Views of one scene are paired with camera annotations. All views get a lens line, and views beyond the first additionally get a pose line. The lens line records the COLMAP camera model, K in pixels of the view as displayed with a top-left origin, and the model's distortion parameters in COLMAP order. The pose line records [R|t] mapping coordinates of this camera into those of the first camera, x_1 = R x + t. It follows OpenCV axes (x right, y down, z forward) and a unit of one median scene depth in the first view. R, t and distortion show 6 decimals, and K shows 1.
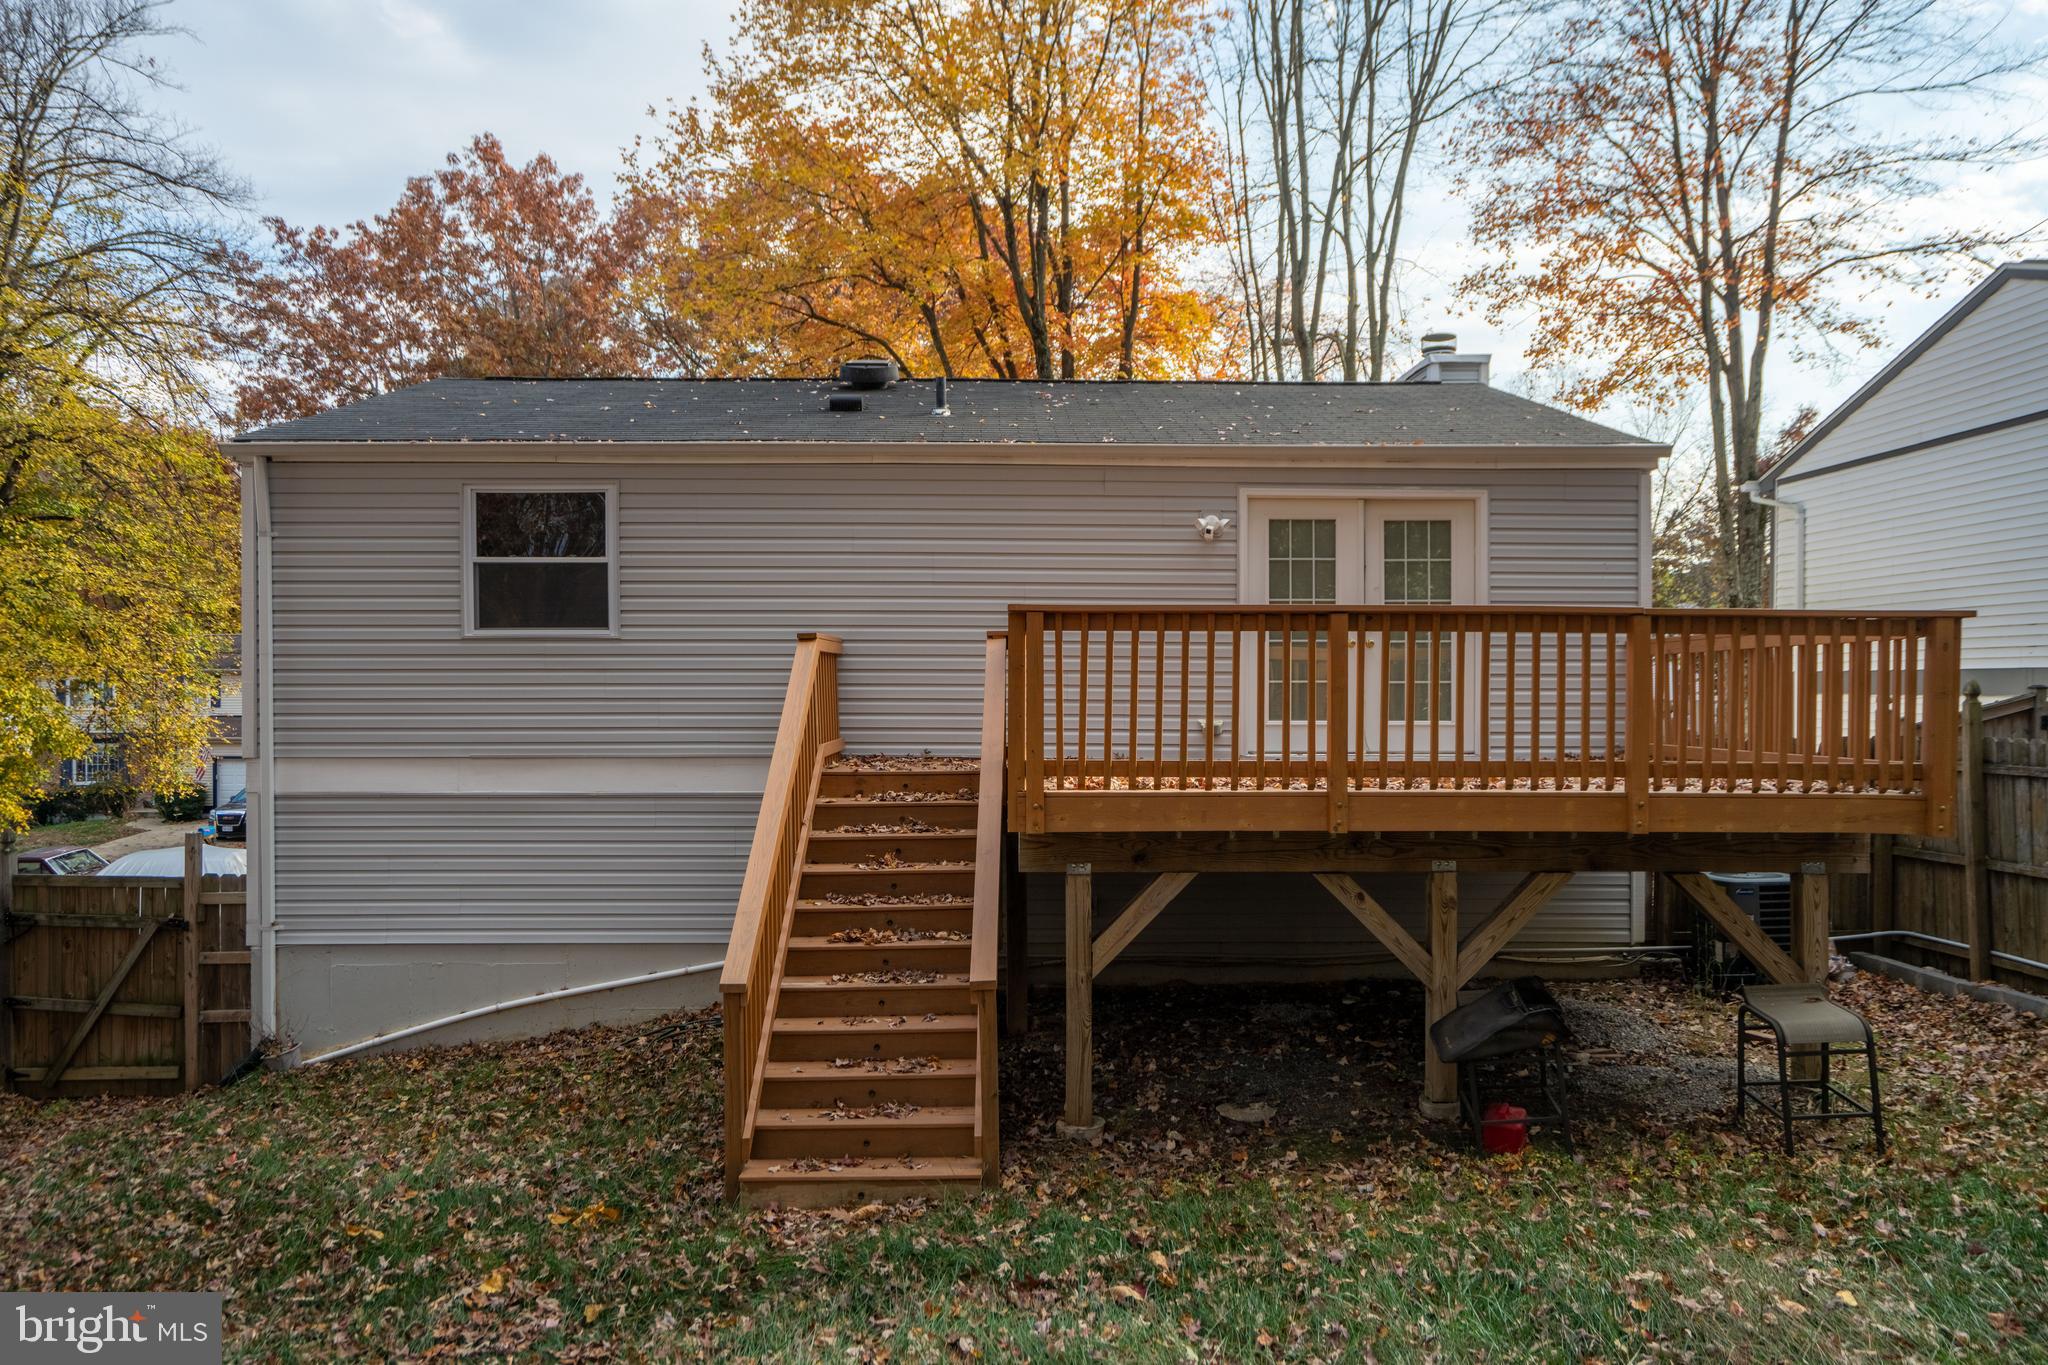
lens RADIAL K [[1439.0, 0, 1024.0], [0, 1439.0, 682.5], [0, 0, 1]] dist [0.006716, 0.002365]
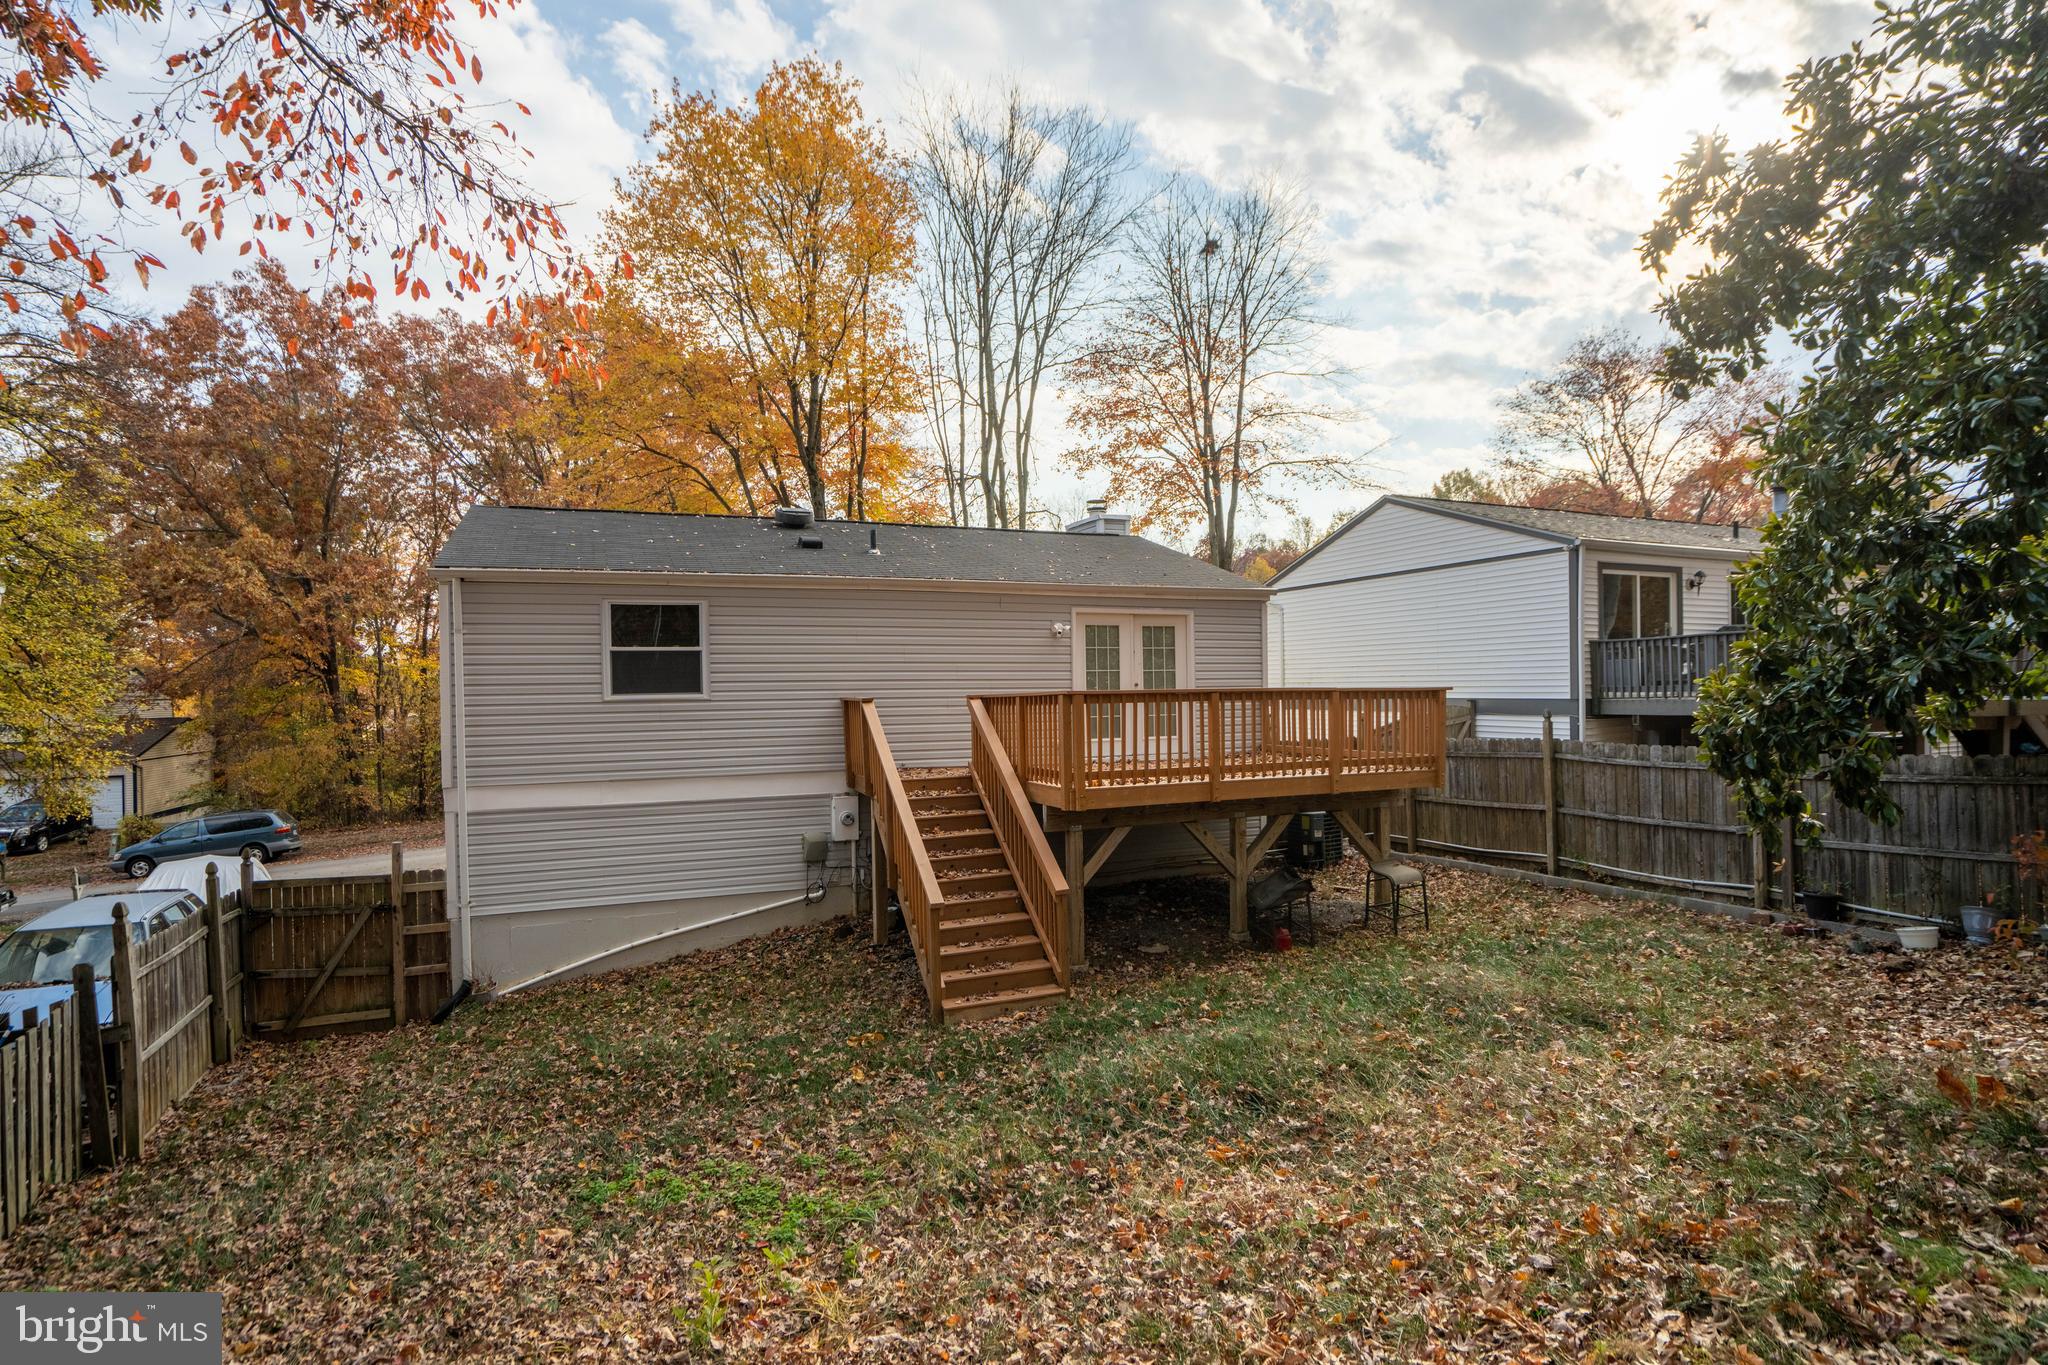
lens RADIAL K [[1096.4, 0, 1024.0], [0, 1096.4, 682.5], [0, 0, 1]] dist [-0.045818, 0.000314]
pose [[0.921801, -0.011937, 0.387479, -0.424488], [0.012749, 0.999919, 0.000475, -0.045203], [-0.387453, 0.004502, 0.921878, -0.209828]]
